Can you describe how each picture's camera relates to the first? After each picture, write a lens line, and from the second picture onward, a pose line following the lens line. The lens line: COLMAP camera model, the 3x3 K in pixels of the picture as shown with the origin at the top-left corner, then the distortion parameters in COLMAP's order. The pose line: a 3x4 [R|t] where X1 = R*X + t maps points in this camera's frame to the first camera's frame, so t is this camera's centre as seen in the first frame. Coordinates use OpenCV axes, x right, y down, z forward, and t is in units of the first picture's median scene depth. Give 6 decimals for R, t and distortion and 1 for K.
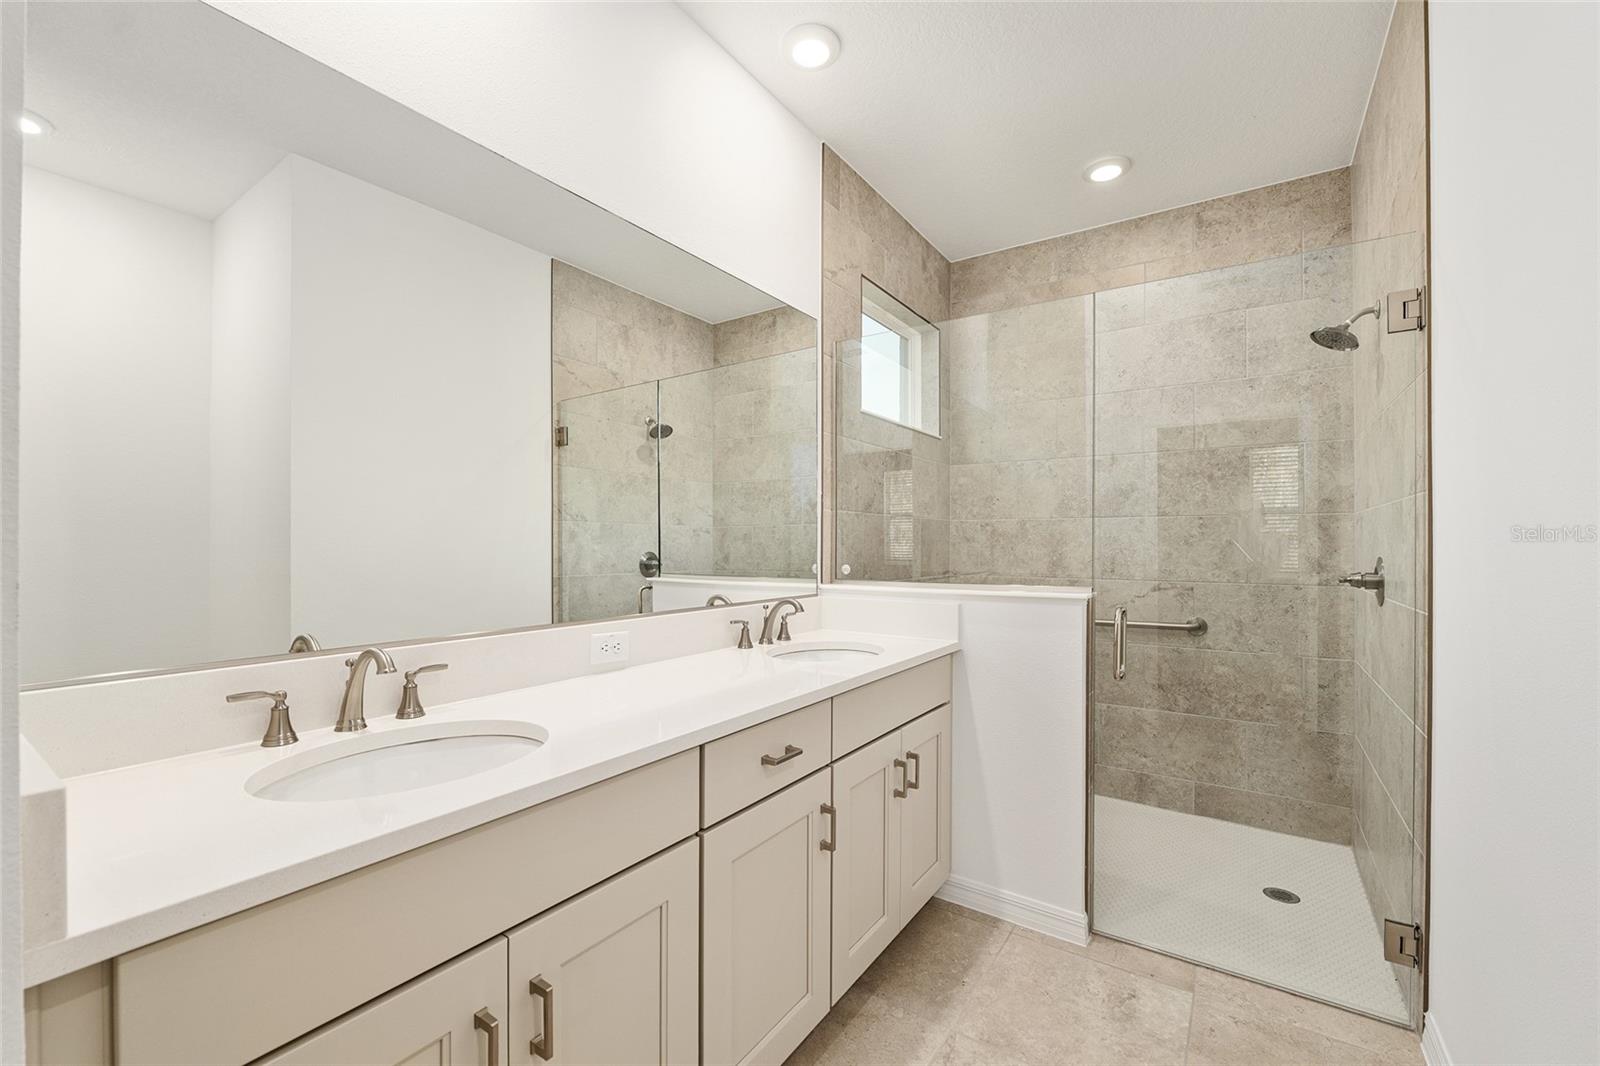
lens RADIAL K [[656.9, 0, 797.0], [0, 656.9, 537.9], [0, 0, 1]] dist [-0.011469, 0.000285]
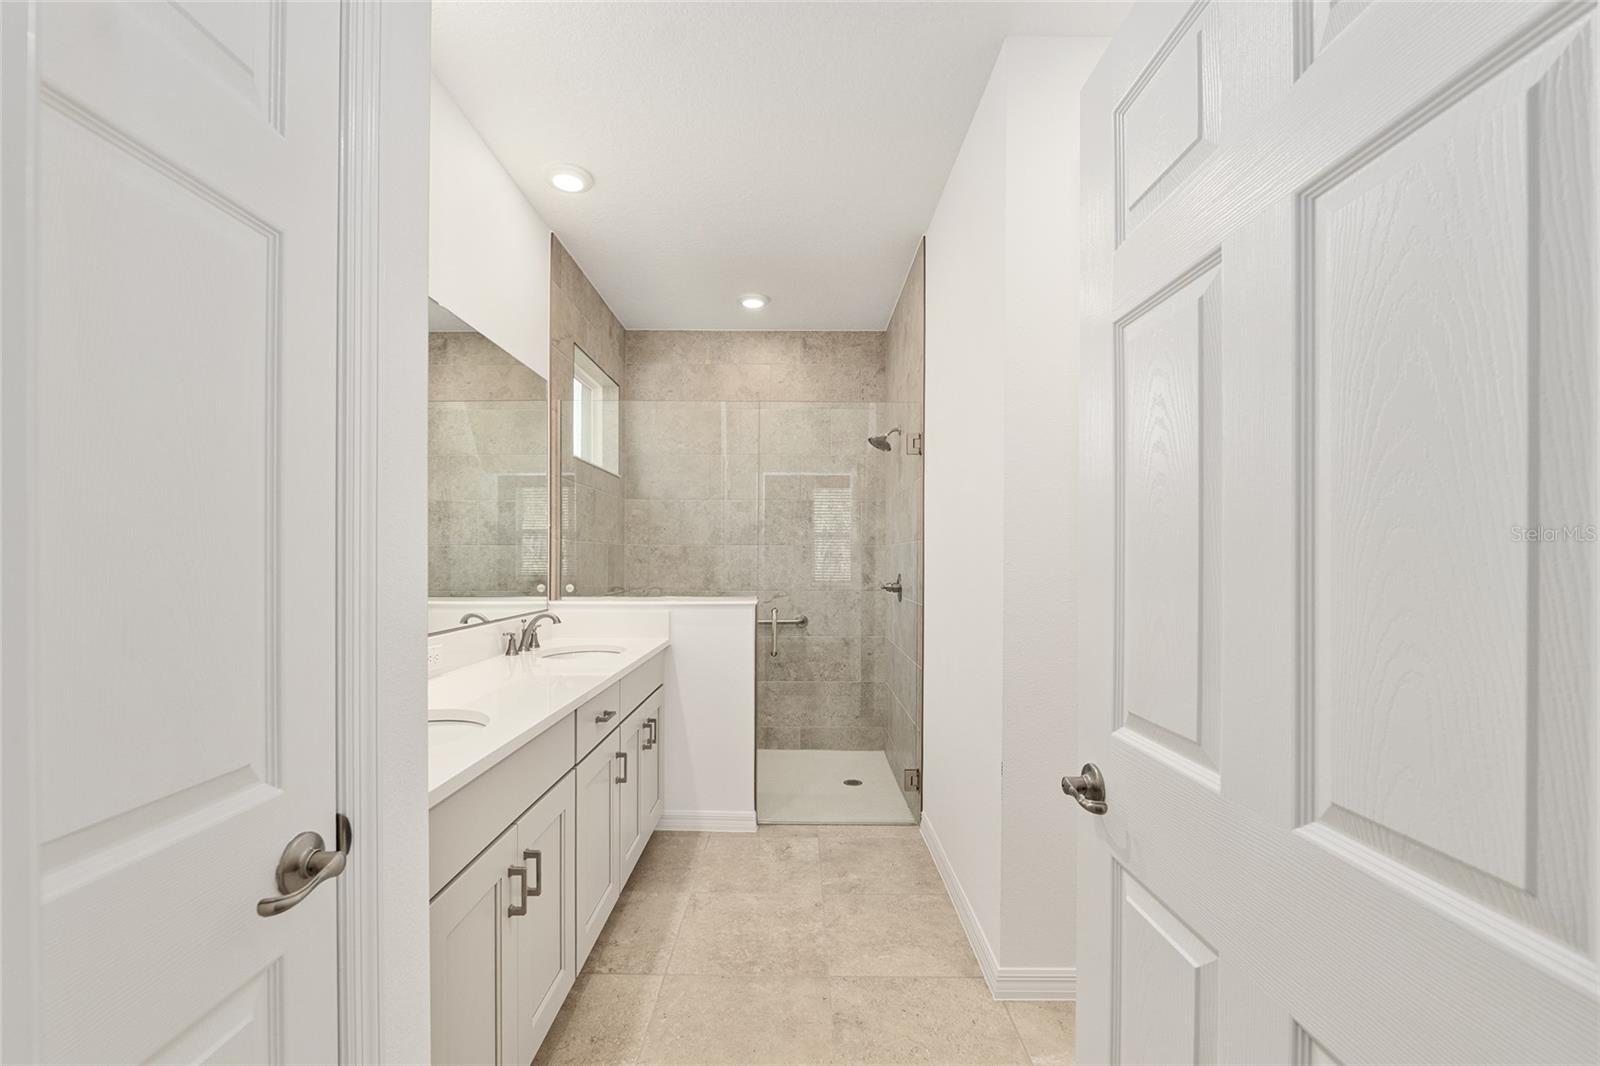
lens RADIAL K [[655.4, 0, 783.5], [0, 655.4, 551.0], [0, 0, 1]] dist [0.000516, 0.000080]
pose [[0.837826, 0.005640, 0.545908, -0.262593], [-0.005657, 0.999983, -0.001649, -0.022057], [-0.545908, -0.001707, 0.837844, -0.243229]]
